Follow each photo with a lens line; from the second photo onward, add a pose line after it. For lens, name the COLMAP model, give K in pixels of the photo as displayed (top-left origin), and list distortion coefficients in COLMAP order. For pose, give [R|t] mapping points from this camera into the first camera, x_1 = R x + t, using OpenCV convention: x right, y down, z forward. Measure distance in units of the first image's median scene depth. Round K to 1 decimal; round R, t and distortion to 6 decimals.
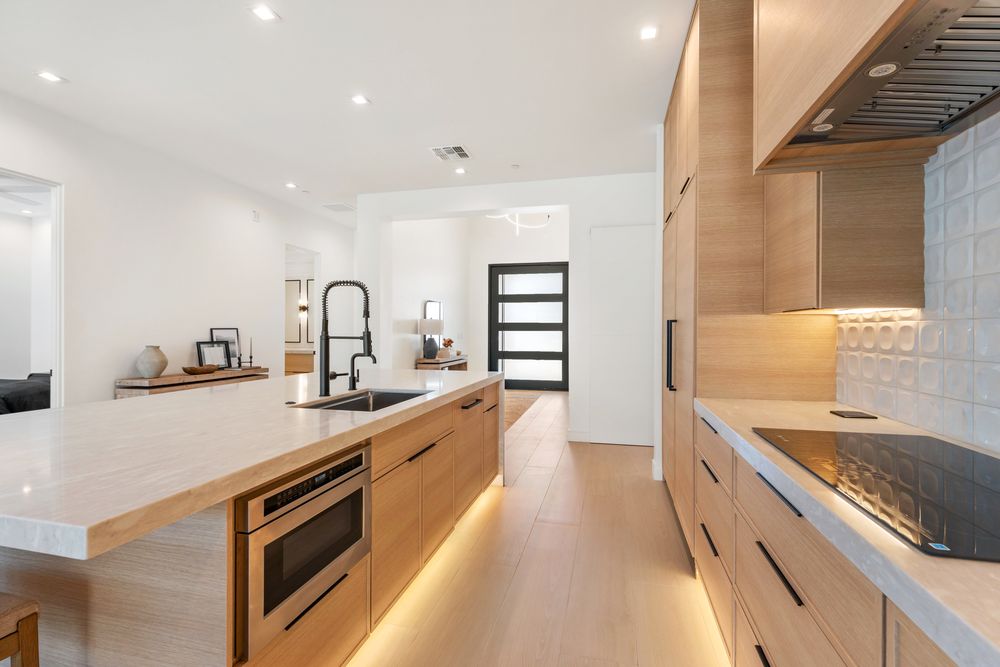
lens RADIAL K [[454.6, 0, 500.0], [0, 454.6, 333.5], [0, 0, 1]] dist [0.000629, -0.000139]
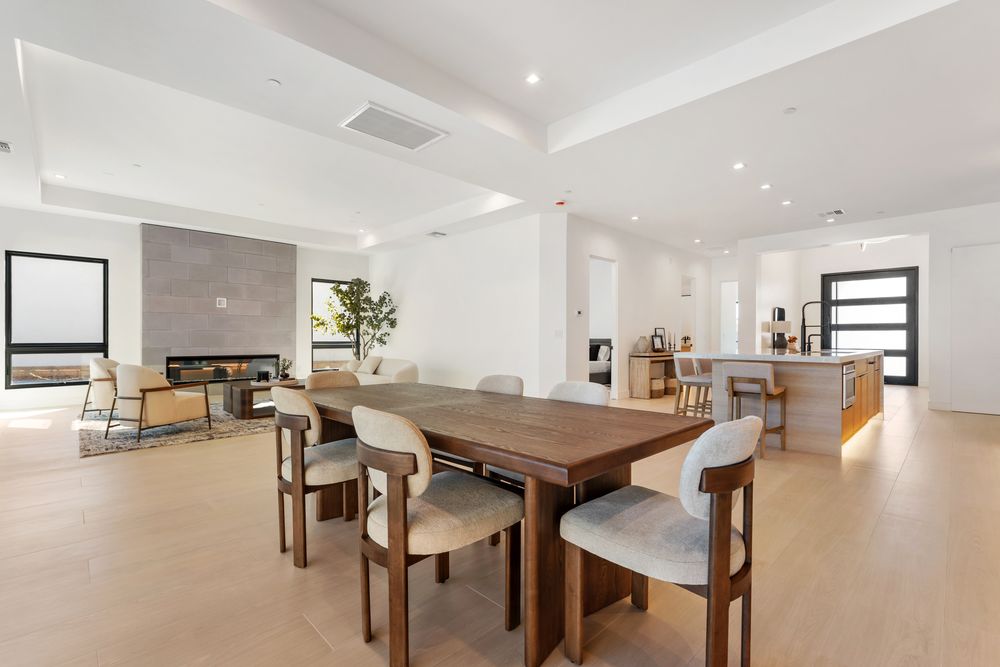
lens RADIAL K [[450.7, 0, 479.3], [0, 450.7, 338.5], [0, 0, 1]] dist [0.001769, 0.000372]
pose [[0.836083, -0.000890, -0.548602, -0.240216], [-0.002230, 0.999985, -0.005022, 0.040710], [0.548598, 0.005423, 0.836069, -0.868514]]
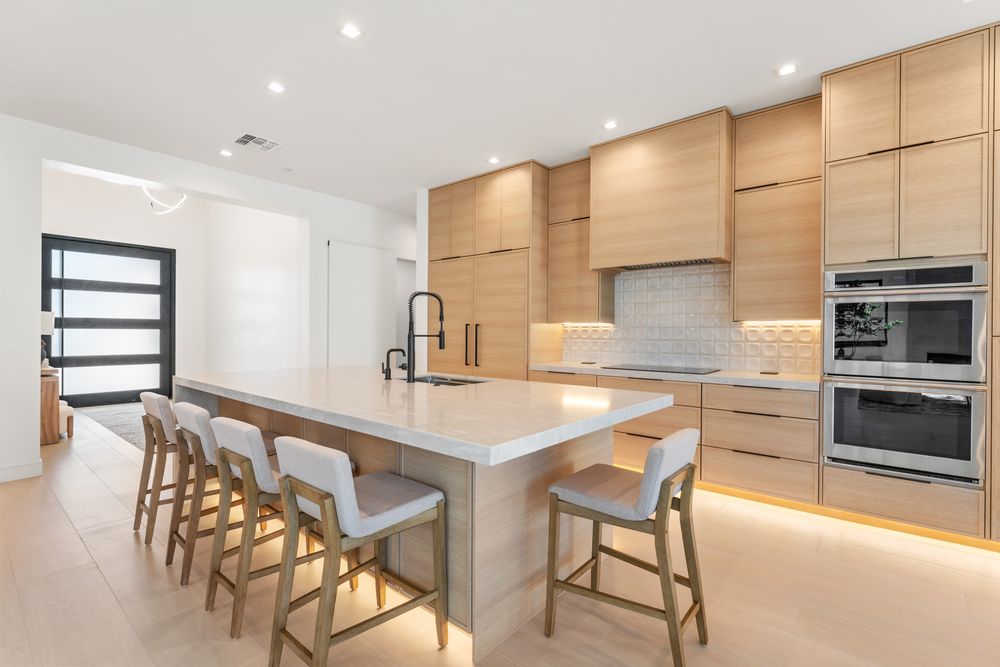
lens RADIAL K [[454.6, 0, 500.0], [0, 454.6, 333.5], [0, 0, 1]] dist [0.000629, -0.000139]
pose [[0.441875, -0.004014, 0.897068, -0.664257], [-0.000009, 0.999990, 0.004479, -0.001530], [-0.897077, -0.001987, 0.441870, 0.109850]]
